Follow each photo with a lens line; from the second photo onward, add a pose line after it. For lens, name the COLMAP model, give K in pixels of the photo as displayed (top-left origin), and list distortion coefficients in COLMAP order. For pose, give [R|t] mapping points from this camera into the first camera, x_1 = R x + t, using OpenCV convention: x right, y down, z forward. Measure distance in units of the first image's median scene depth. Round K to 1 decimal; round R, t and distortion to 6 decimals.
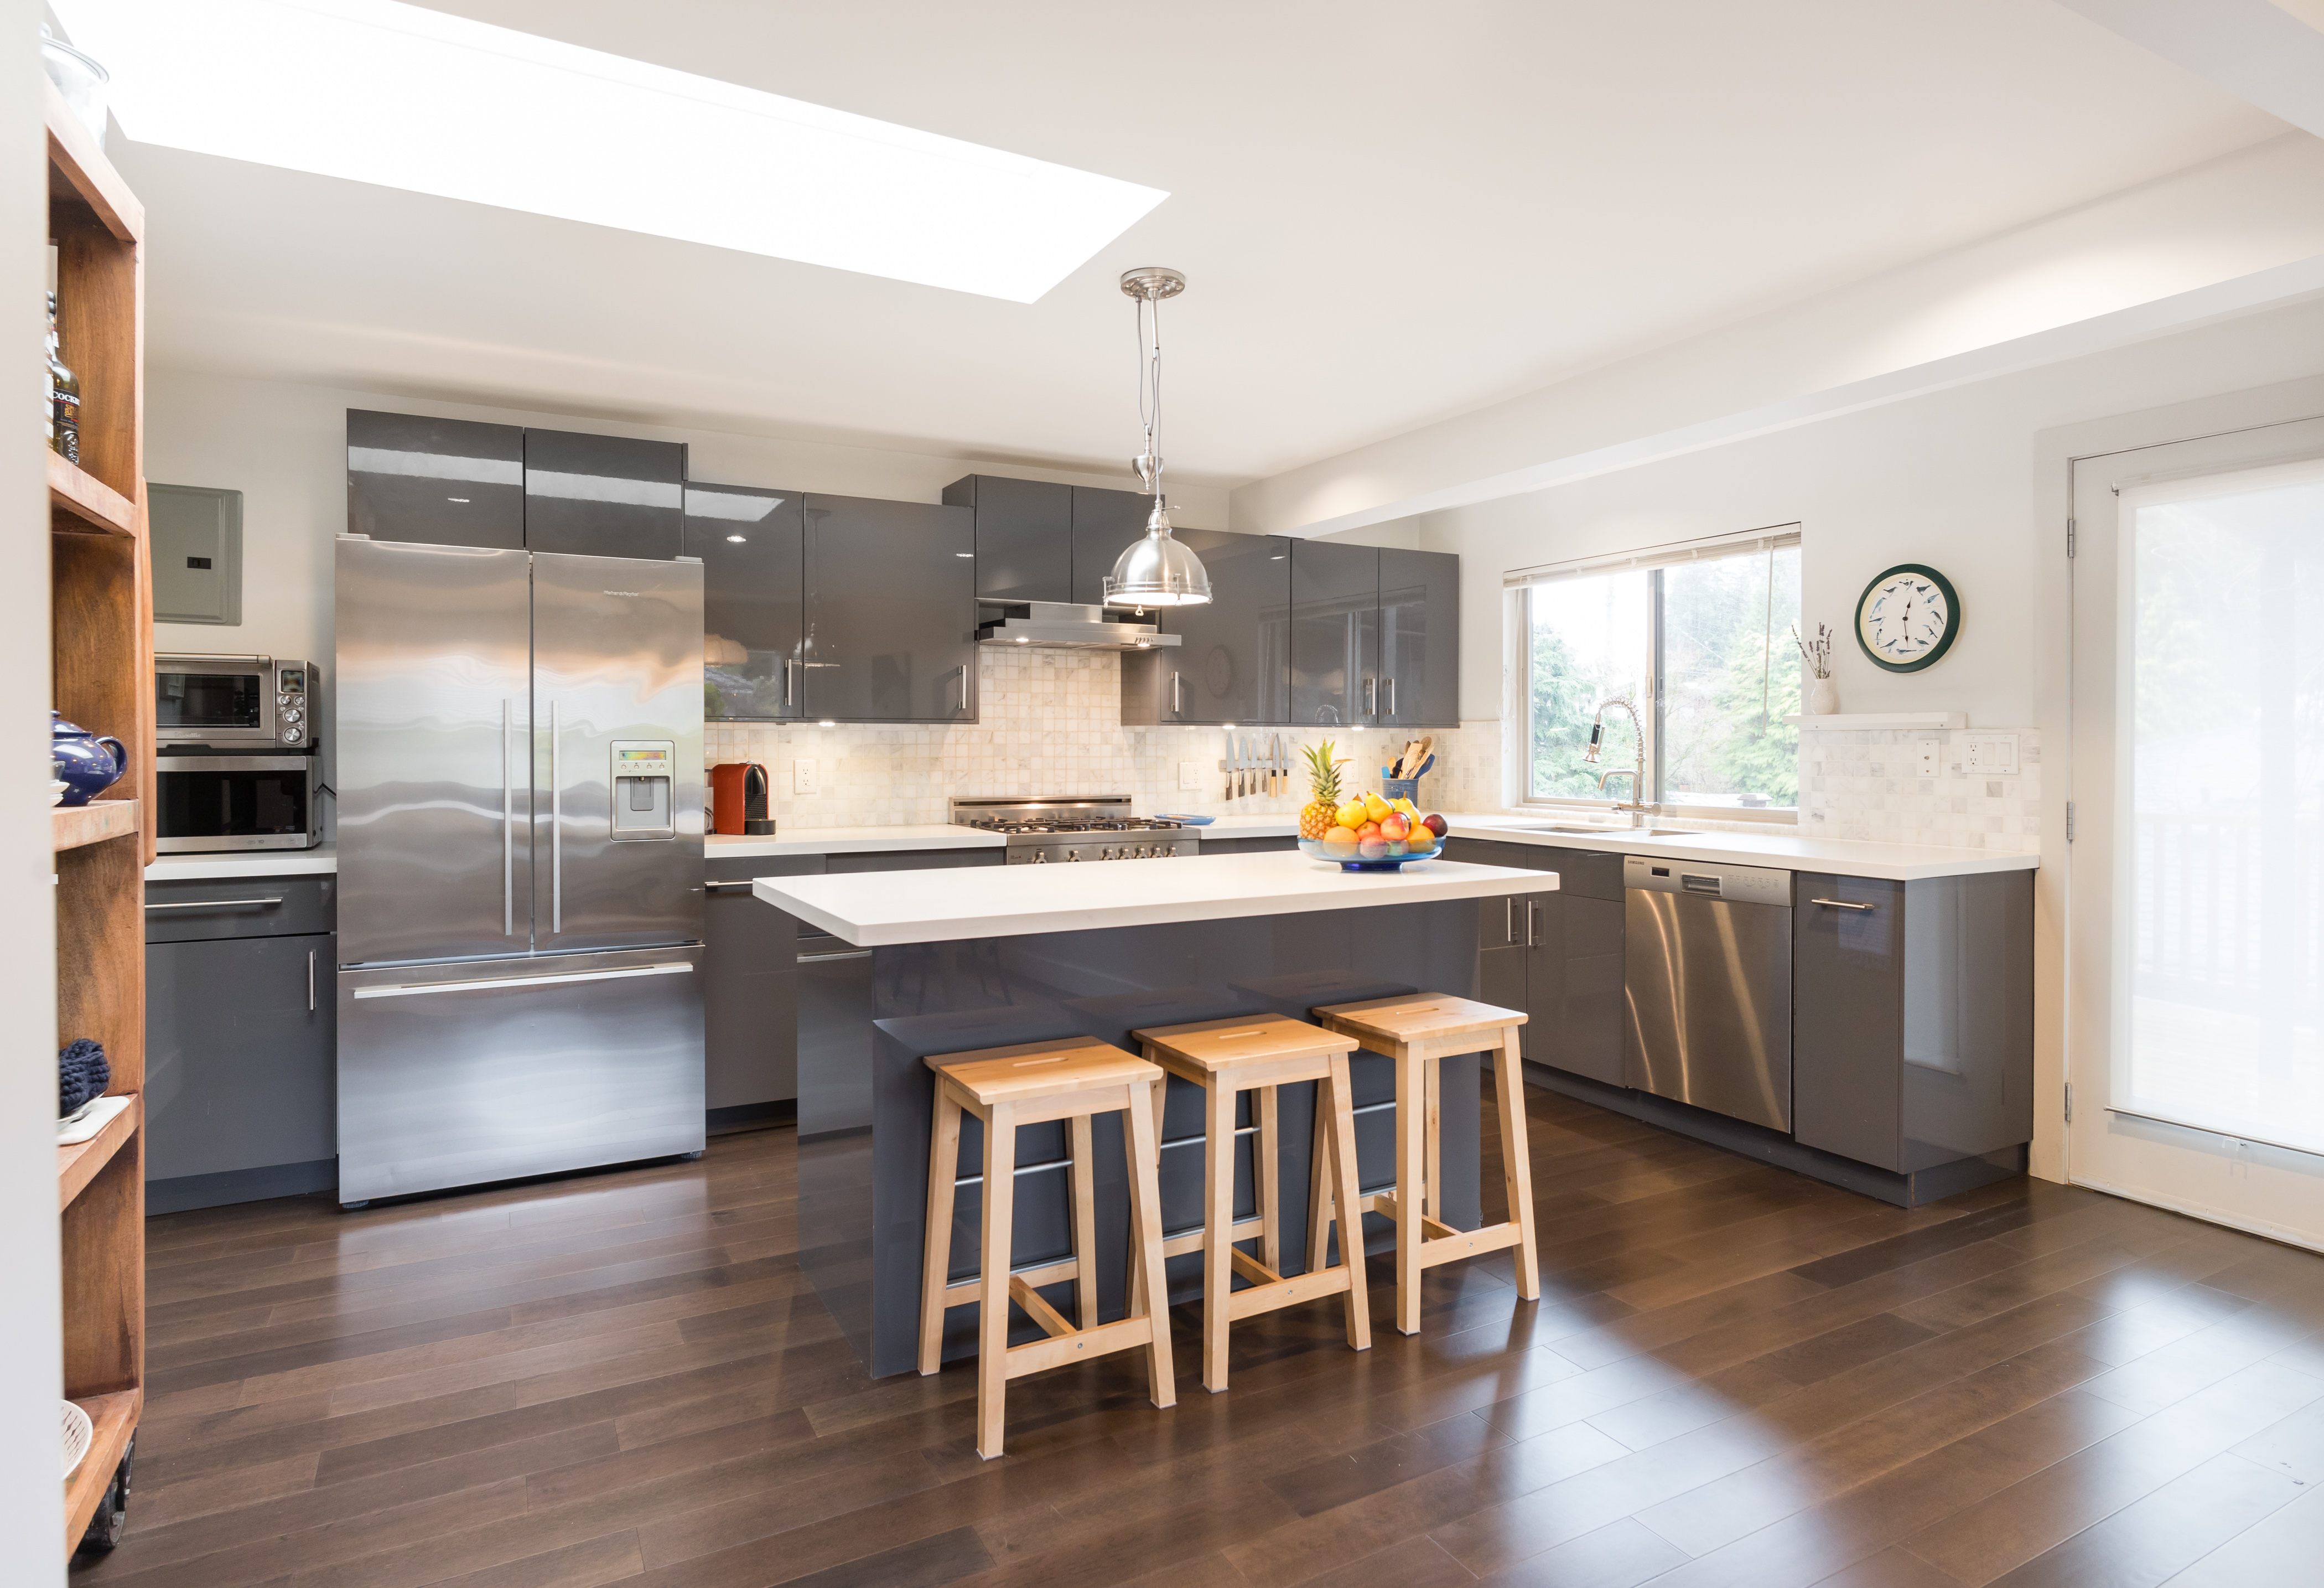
lens RADIAL K [[1247.5, 0, 1167.9], [0, 1247.5, 752.9], [0, 0, 1]] dist [-0.005932, -0.002097]
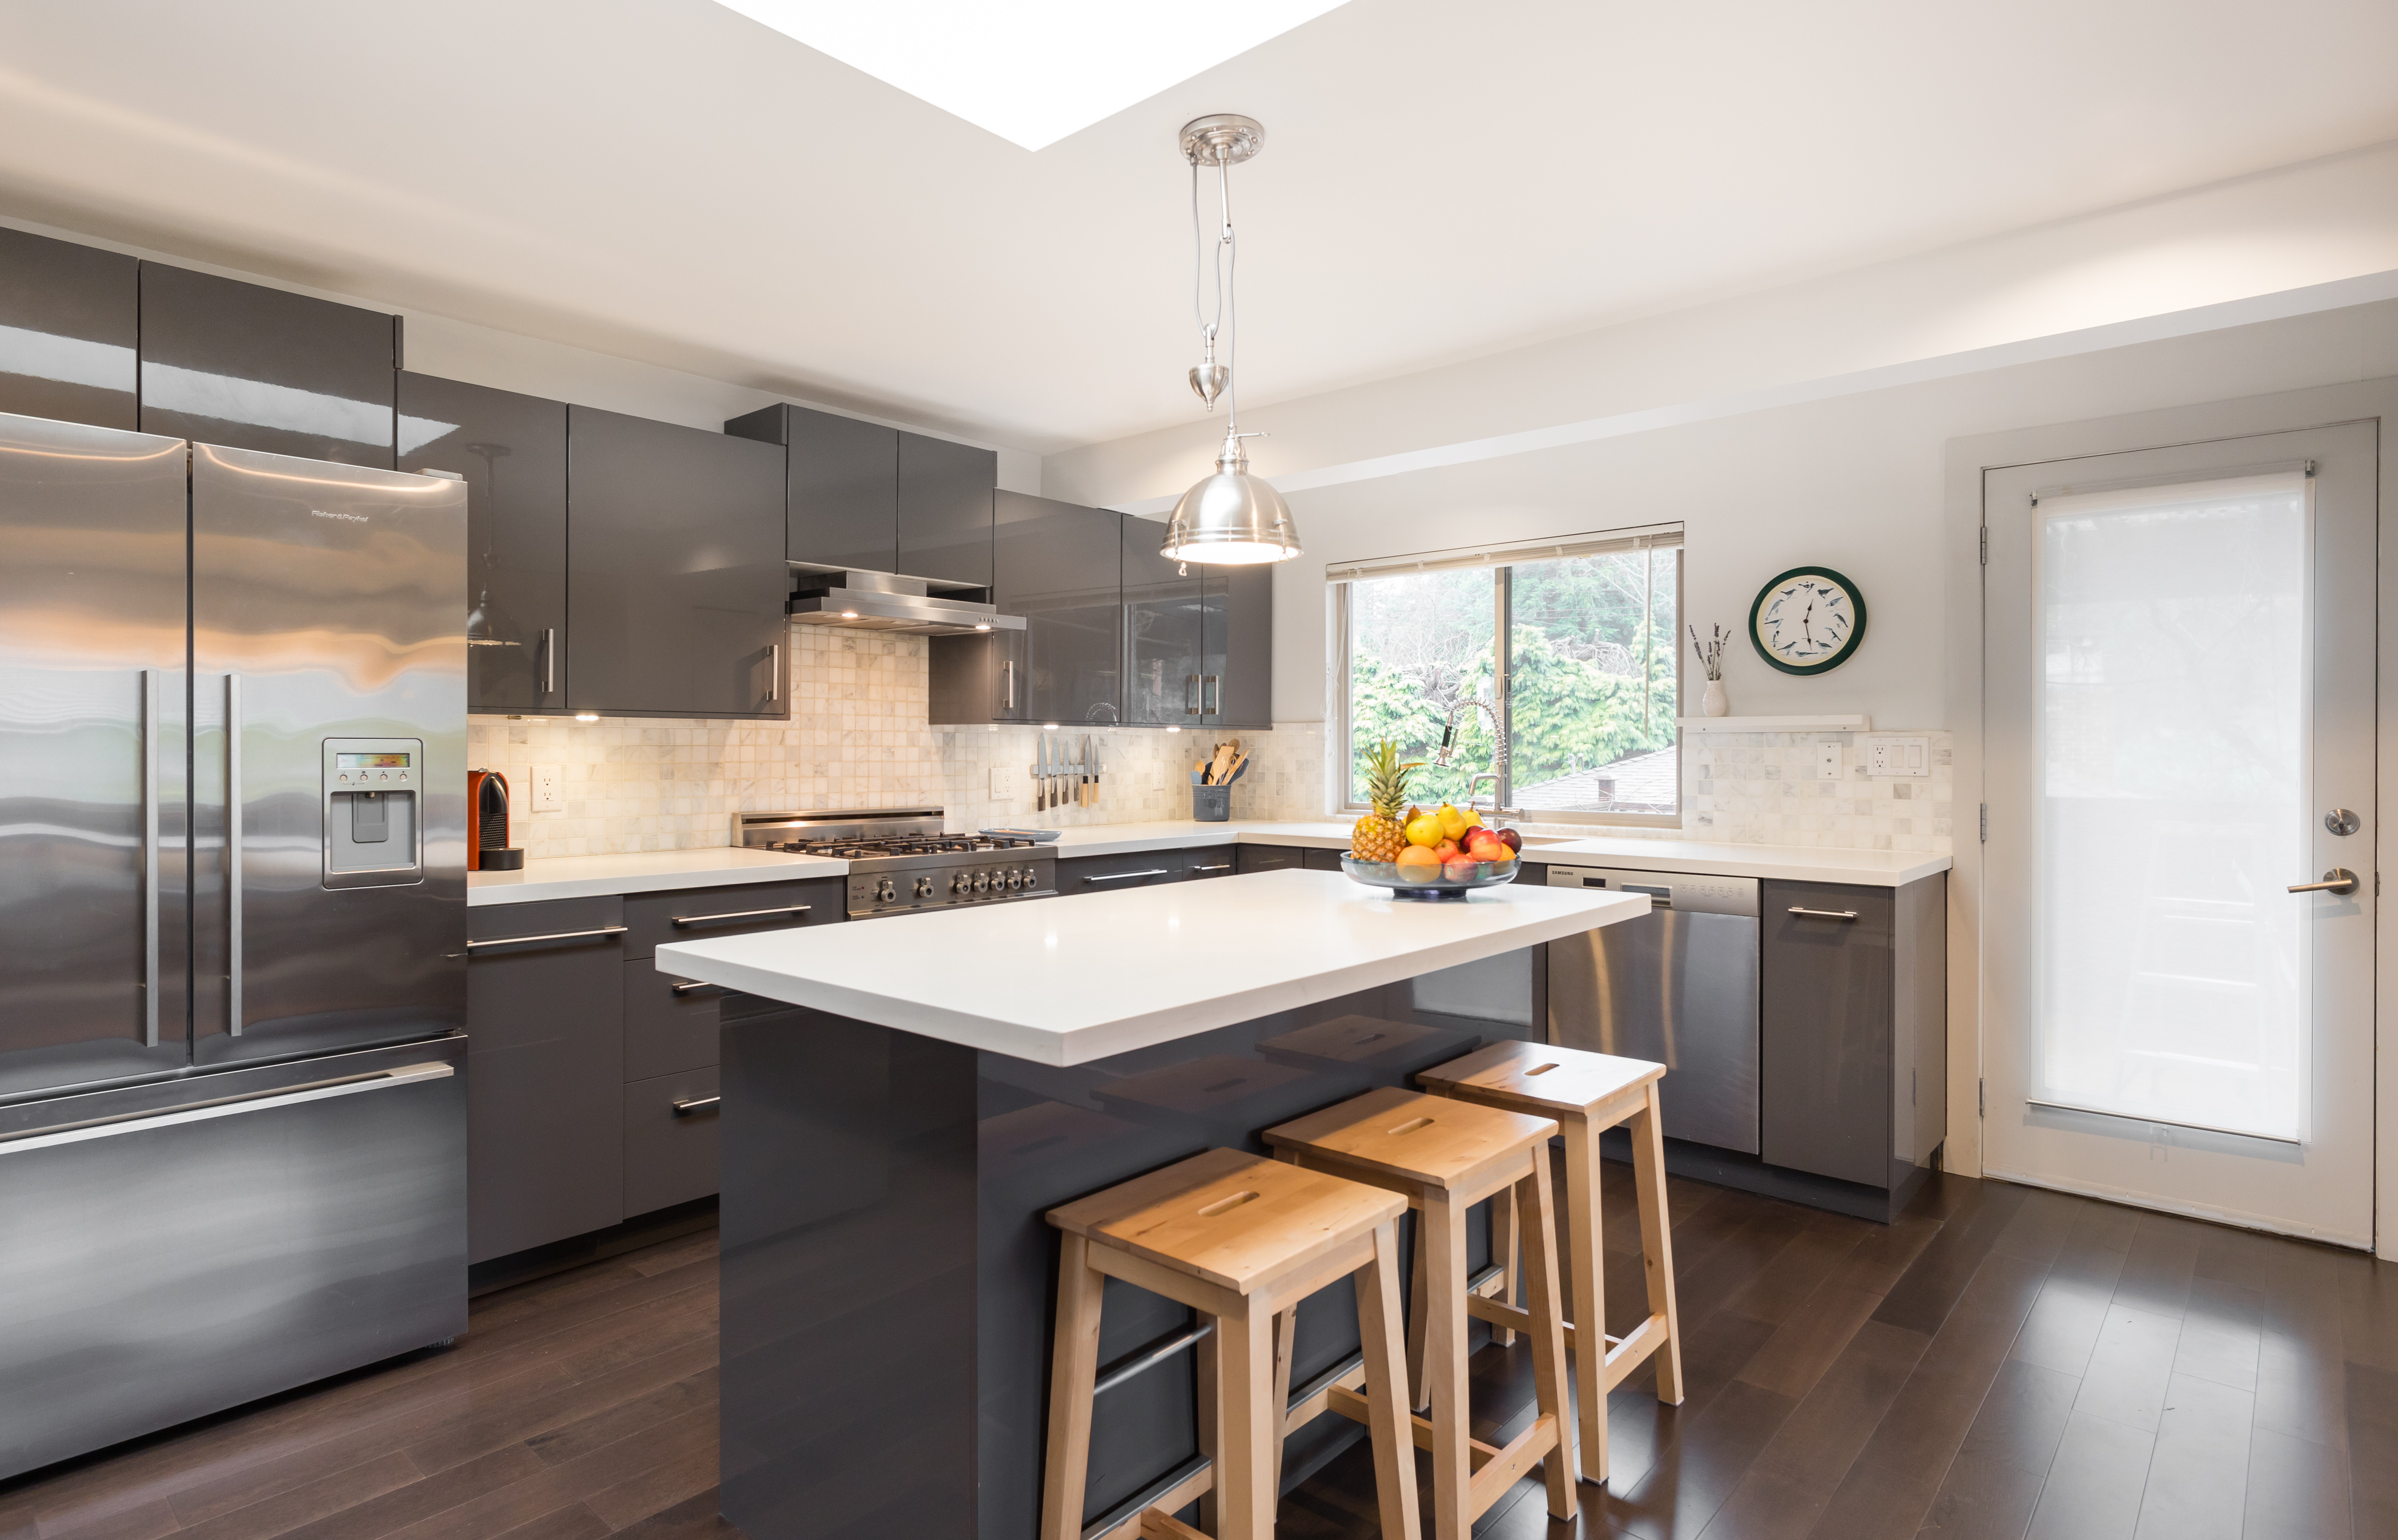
lens RADIAL K [[1235.4, 0, 1136.1], [0, 1235.4, 751.6], [0, 0, 1]] dist [-0.000580, -0.003139]
pose [[0.949498, 0.000697, 0.313771, -0.232318], [0.000930, 0.999987, -0.005036, 0.001179], [-0.313771, 0.005073, 0.949485, 0.231783]]
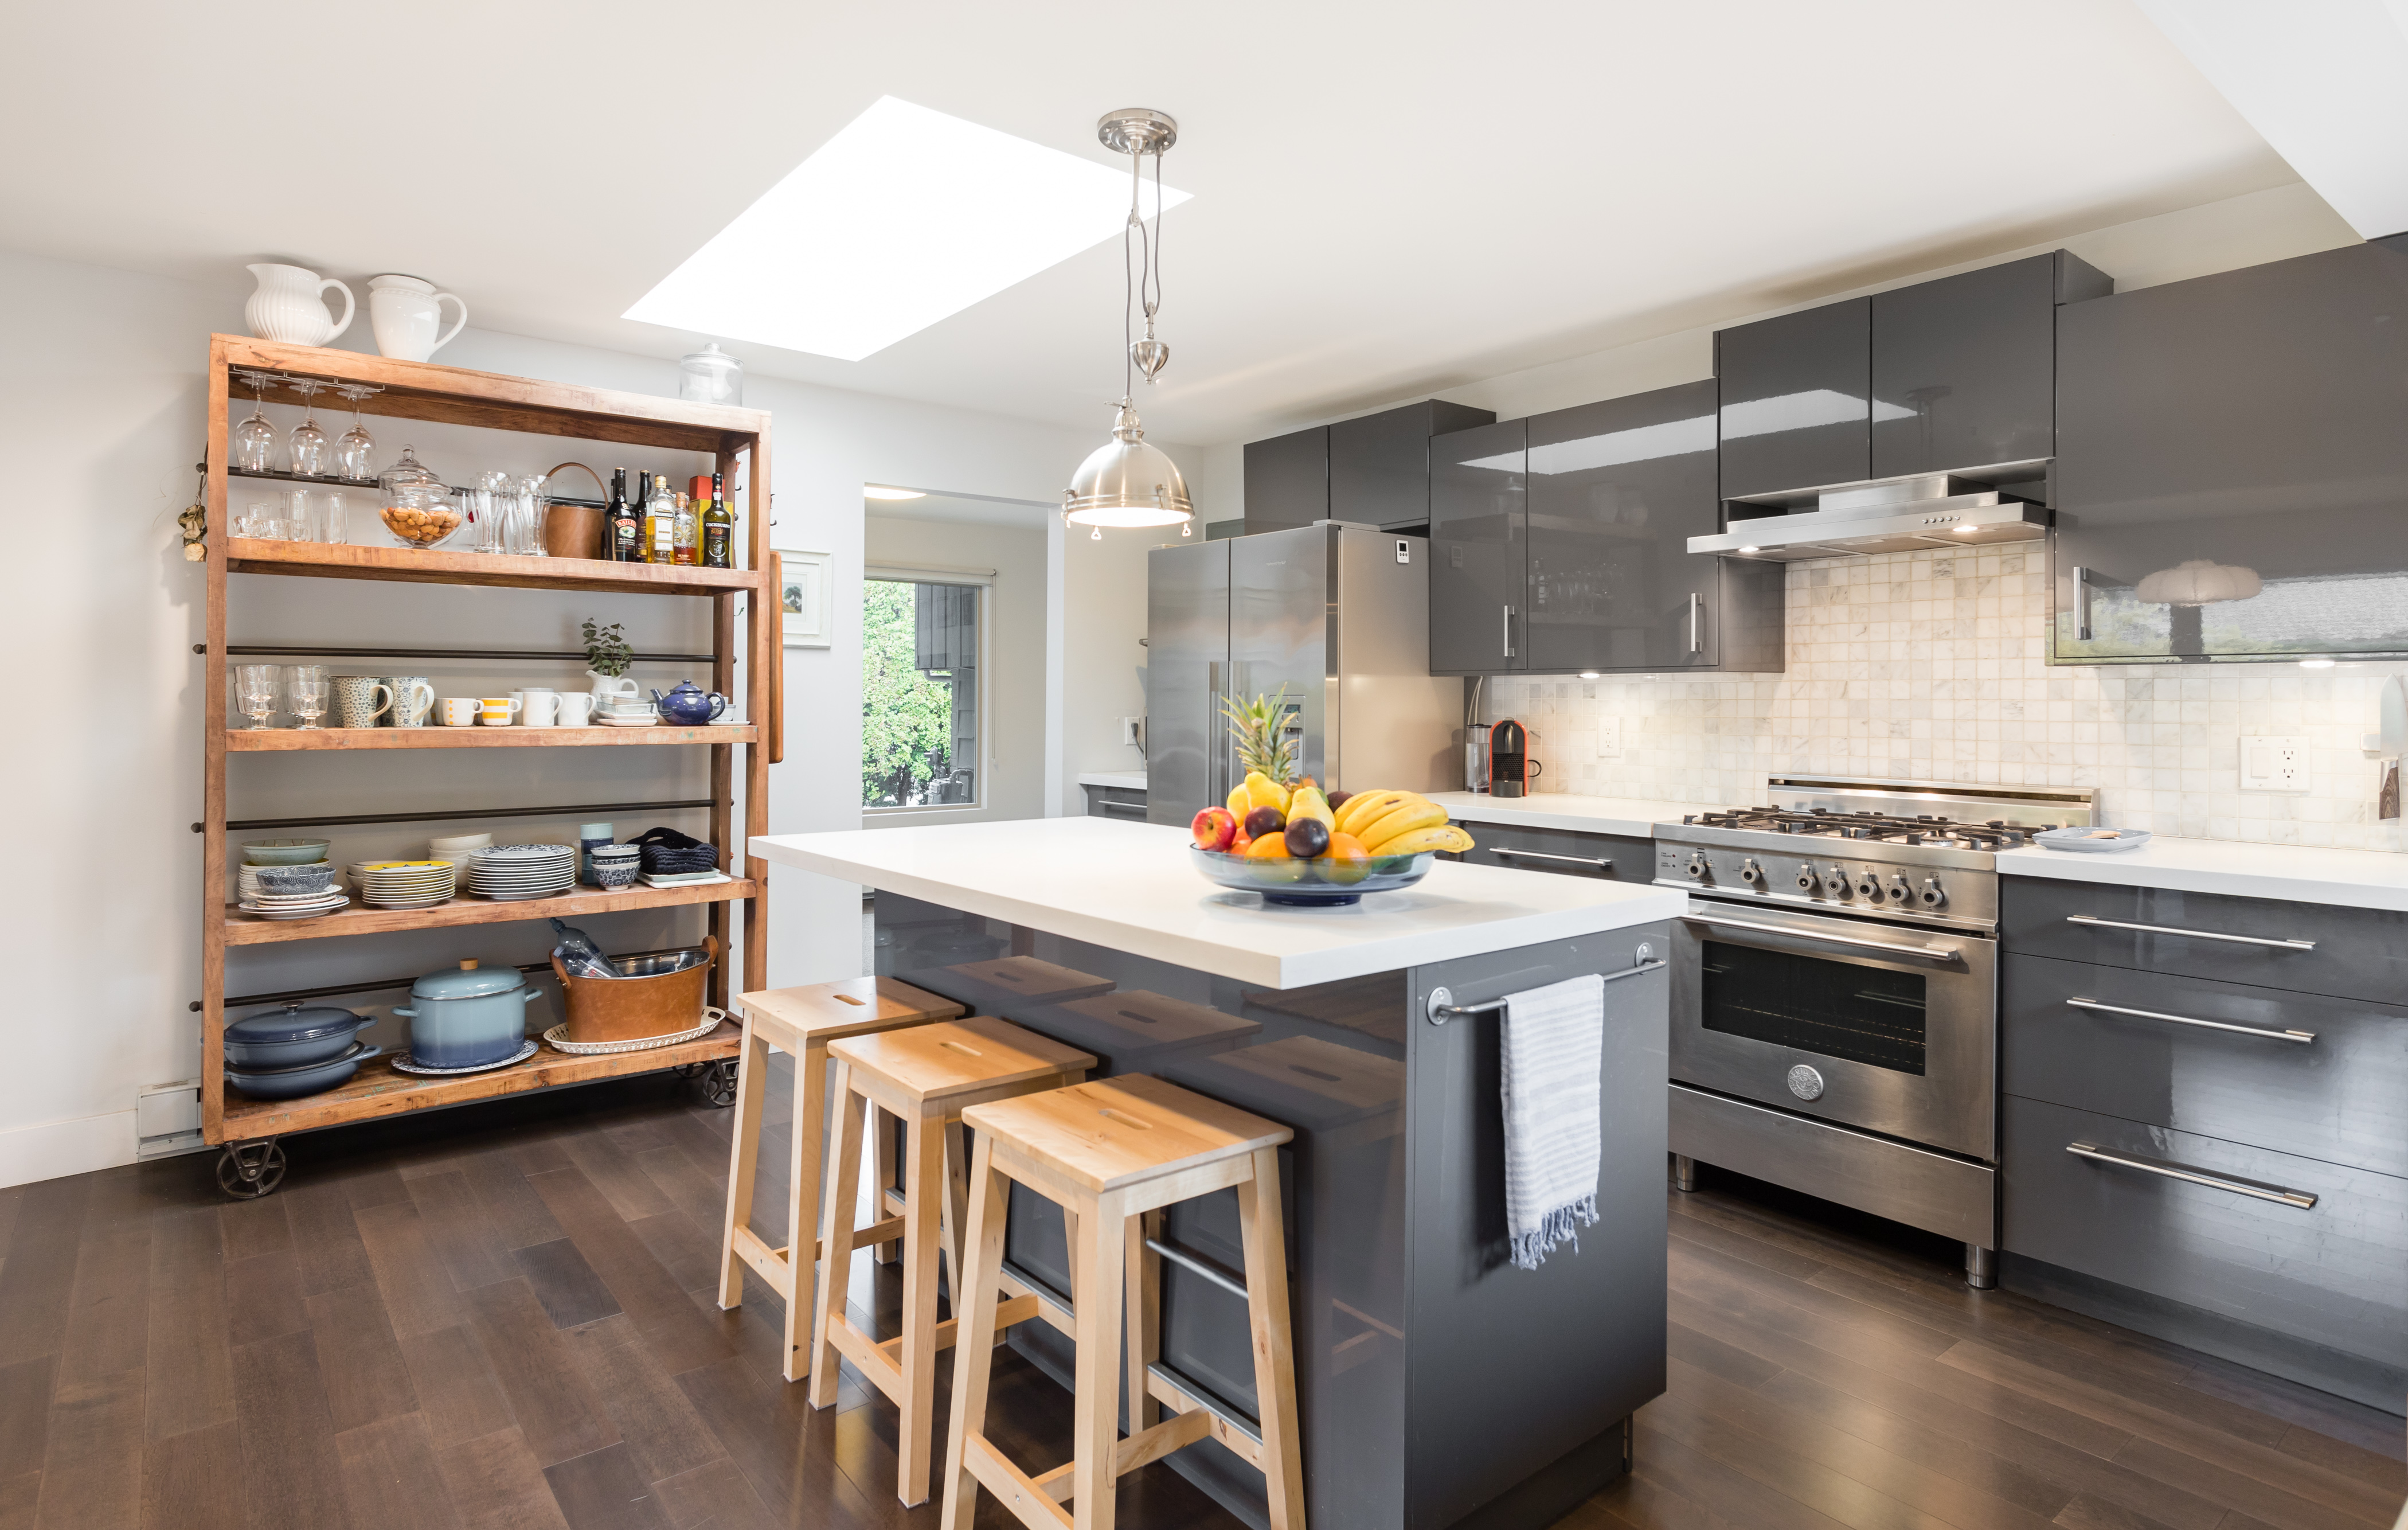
lens RADIAL K [[1240.6, 0, 1180.4], [0, 1240.6, 692.4], [0, 0, 1]] dist [-0.000580, -0.003139]
pose [[0.182914, -0.007693, -0.983099, 0.615187], [-0.010590, 0.999896, -0.009795, -0.000679], [0.983072, 0.012203, 0.182814, 0.684256]]
